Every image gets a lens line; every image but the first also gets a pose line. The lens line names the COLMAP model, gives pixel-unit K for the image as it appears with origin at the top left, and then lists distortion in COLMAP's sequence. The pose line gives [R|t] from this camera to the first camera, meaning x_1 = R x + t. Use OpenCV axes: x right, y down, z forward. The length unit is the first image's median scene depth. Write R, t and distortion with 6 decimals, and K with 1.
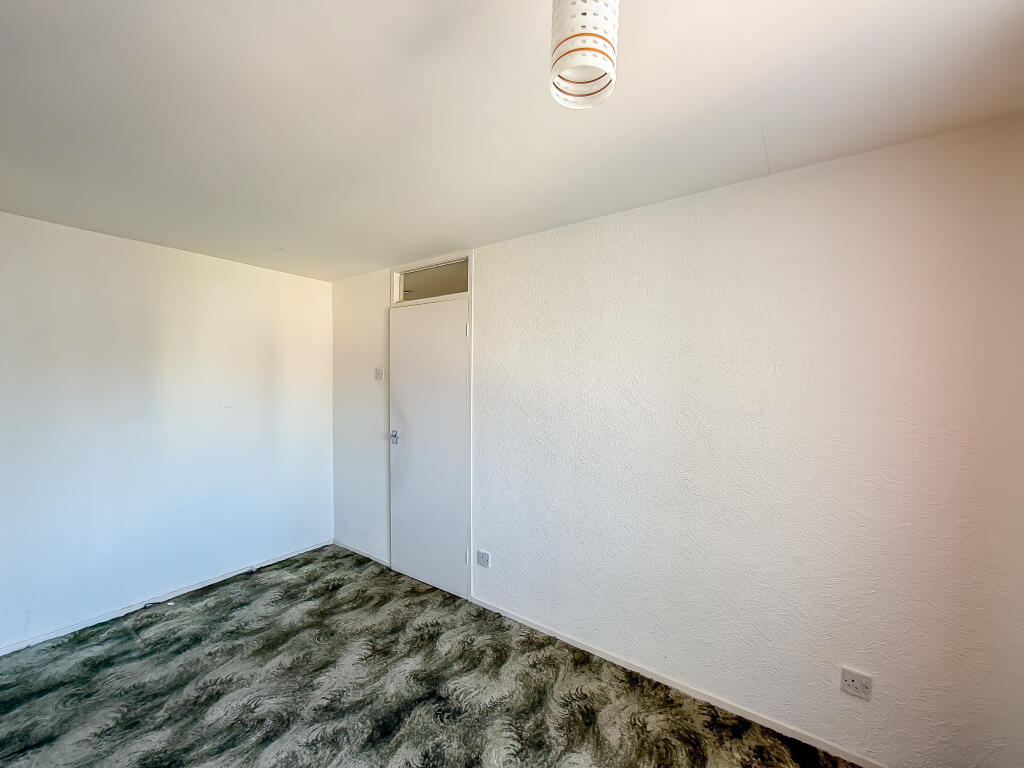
lens RADIAL K [[413.3, 0, 512.8], [0, 413.3, 382.7], [0, 0, 1]] dist [0.002316, 0.000170]
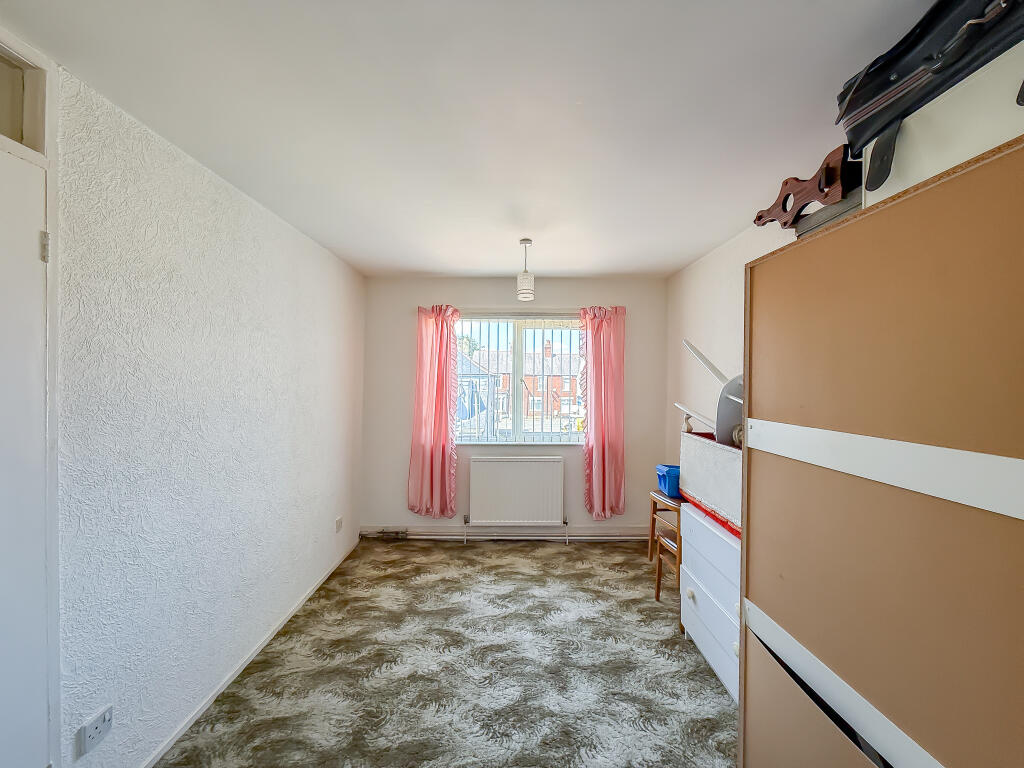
lens RADIAL K [[413.3, 0, 512.2], [0, 413.3, 379.9], [0, 0, 1]] dist [0.002316, 0.000170]
pose [[-0.589352, -0.014229, 0.807751, -1.020883], [-0.010321, 0.999896, 0.010084, -0.002170], [-0.807811, -0.002394, -0.589437, 1.203752]]
